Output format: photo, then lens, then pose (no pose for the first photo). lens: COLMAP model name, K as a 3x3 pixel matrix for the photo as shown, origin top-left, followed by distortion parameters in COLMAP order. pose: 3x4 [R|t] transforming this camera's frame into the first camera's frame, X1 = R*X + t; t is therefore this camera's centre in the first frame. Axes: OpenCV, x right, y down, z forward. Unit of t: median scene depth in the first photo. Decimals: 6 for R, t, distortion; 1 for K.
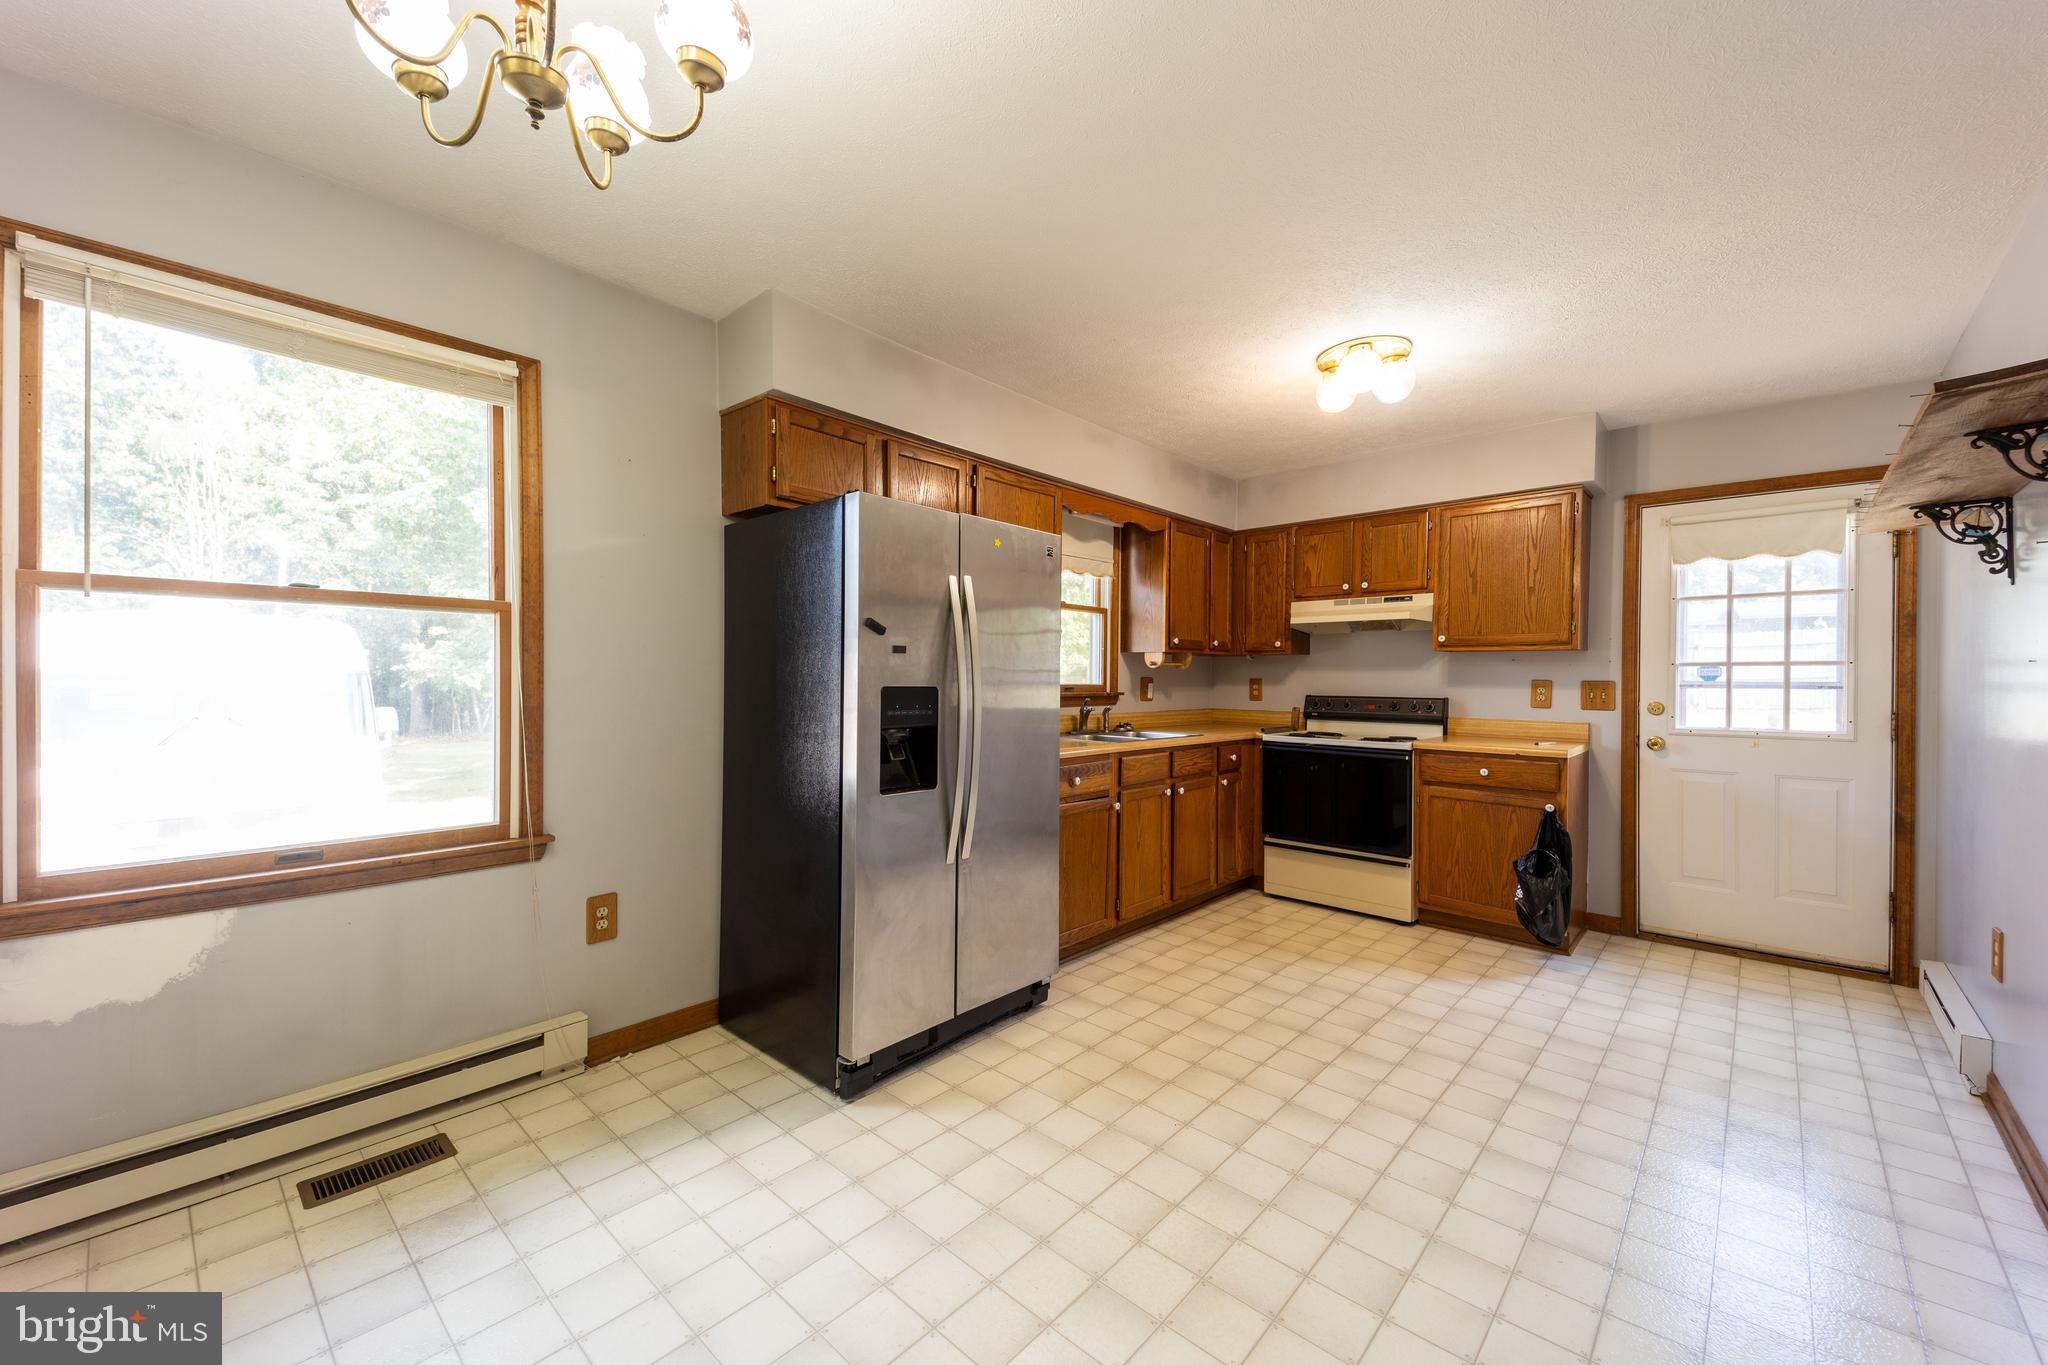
lens RADIAL K [[789.4, 0, 1024.2], [0, 789.4, 680.0], [0, 0, 1]] dist [0.051302, -0.020453]
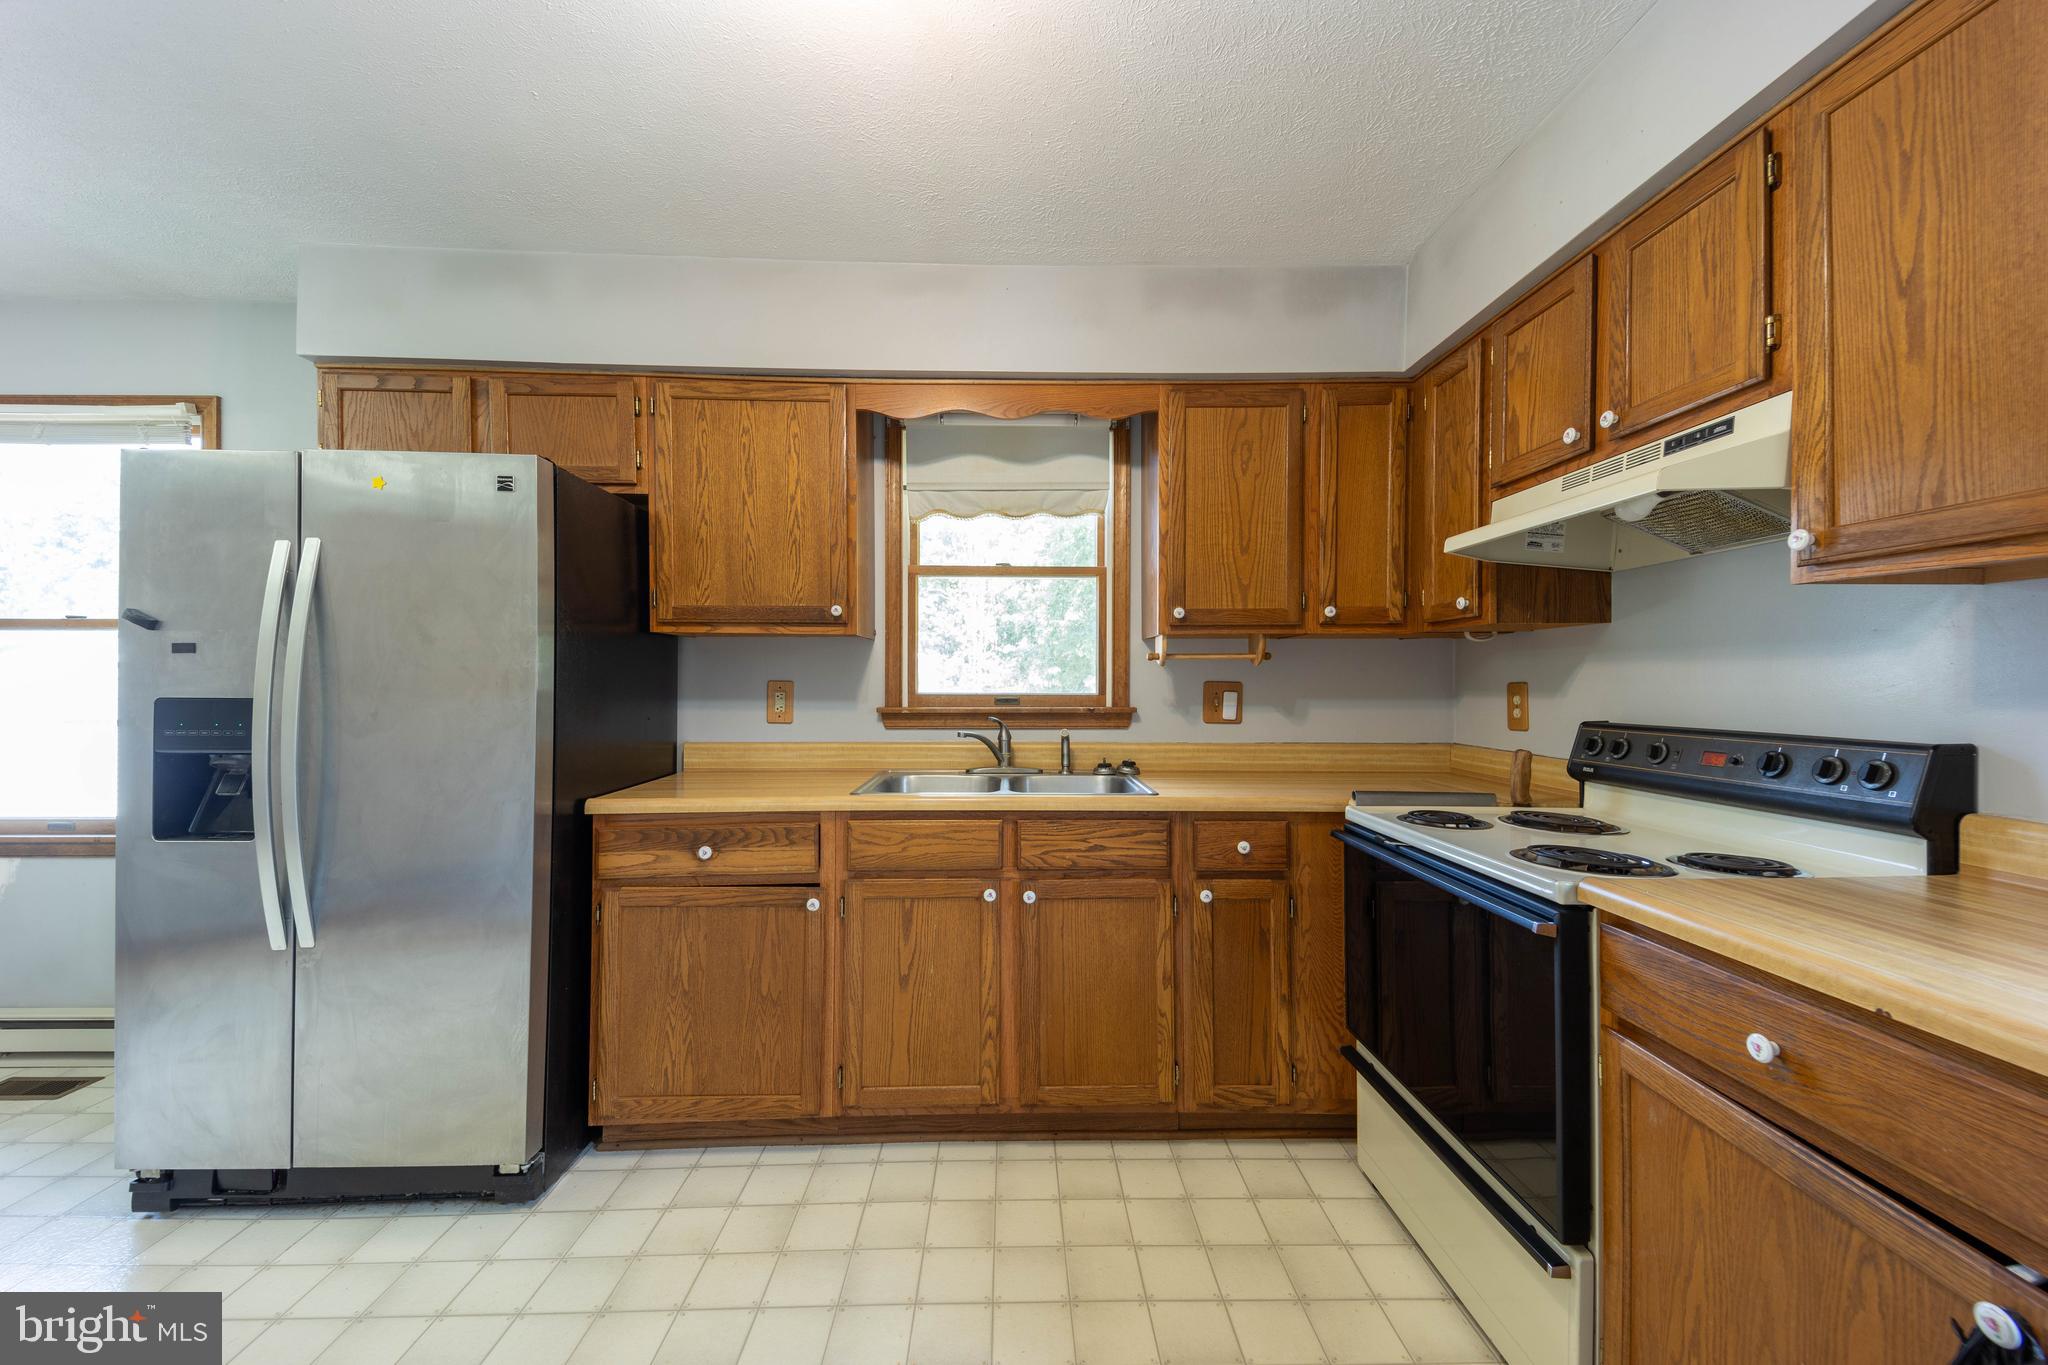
lens RADIAL K [[789.4, 0, 1020.0], [0, 789.4, 681.2], [0, 0, 1]] dist [0.051302, -0.020453]
pose [[0.692397, -0.009214, -0.721458, 0.650965], [0.002935, 0.999946, -0.009955, 0.001709], [0.721511, 0.004775, 0.692387, 0.714512]]
